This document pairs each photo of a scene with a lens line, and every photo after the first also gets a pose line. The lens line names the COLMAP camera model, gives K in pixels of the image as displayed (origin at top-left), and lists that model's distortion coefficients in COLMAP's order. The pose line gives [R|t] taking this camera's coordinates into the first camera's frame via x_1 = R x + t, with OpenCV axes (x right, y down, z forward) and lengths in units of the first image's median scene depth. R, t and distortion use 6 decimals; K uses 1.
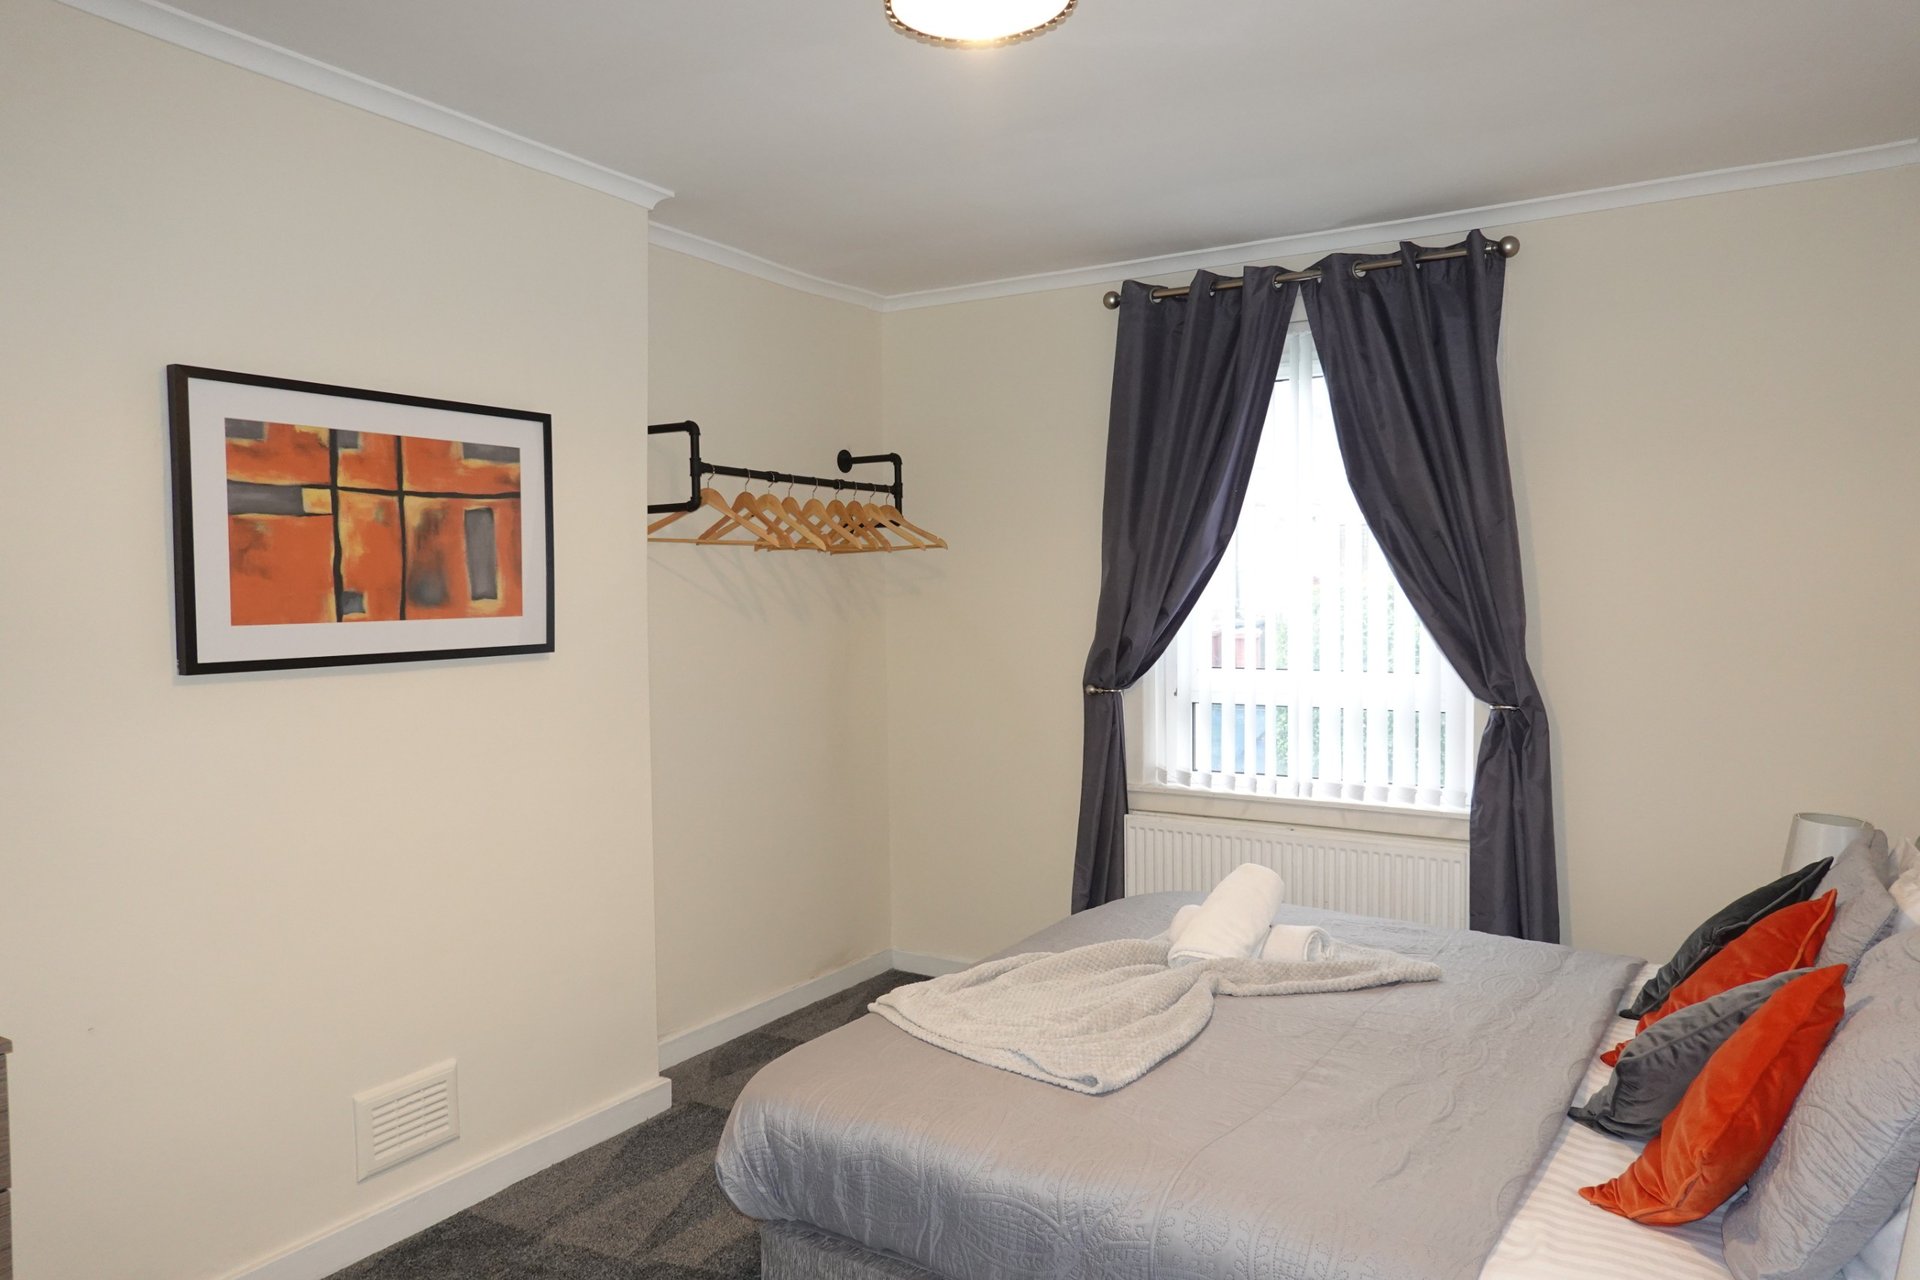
lens RADIAL K [[1287.0, 0, 960.0], [0, 1287.0, 640.0], [0, 0, 1]] dist [0.003293, 0.003404]
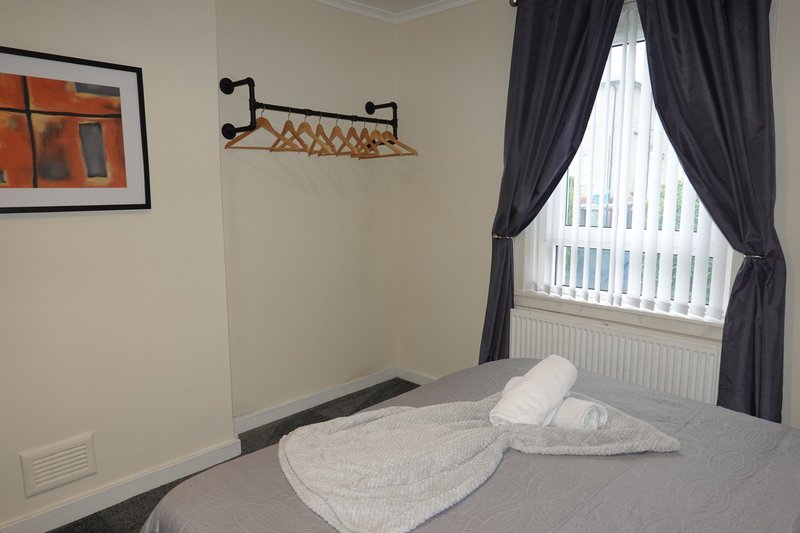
lens RADIAL K [[536.3, 0, 400.0], [0, 536.3, 266.5], [0, 0, 1]] dist [0.003293, 0.003404]
pose [[0.978176, 0.037460, -0.204374, 0.175764], [-0.015657, 0.994106, 0.107272, 0.003964], [0.207188, -0.101731, 0.972997, 0.364124]]
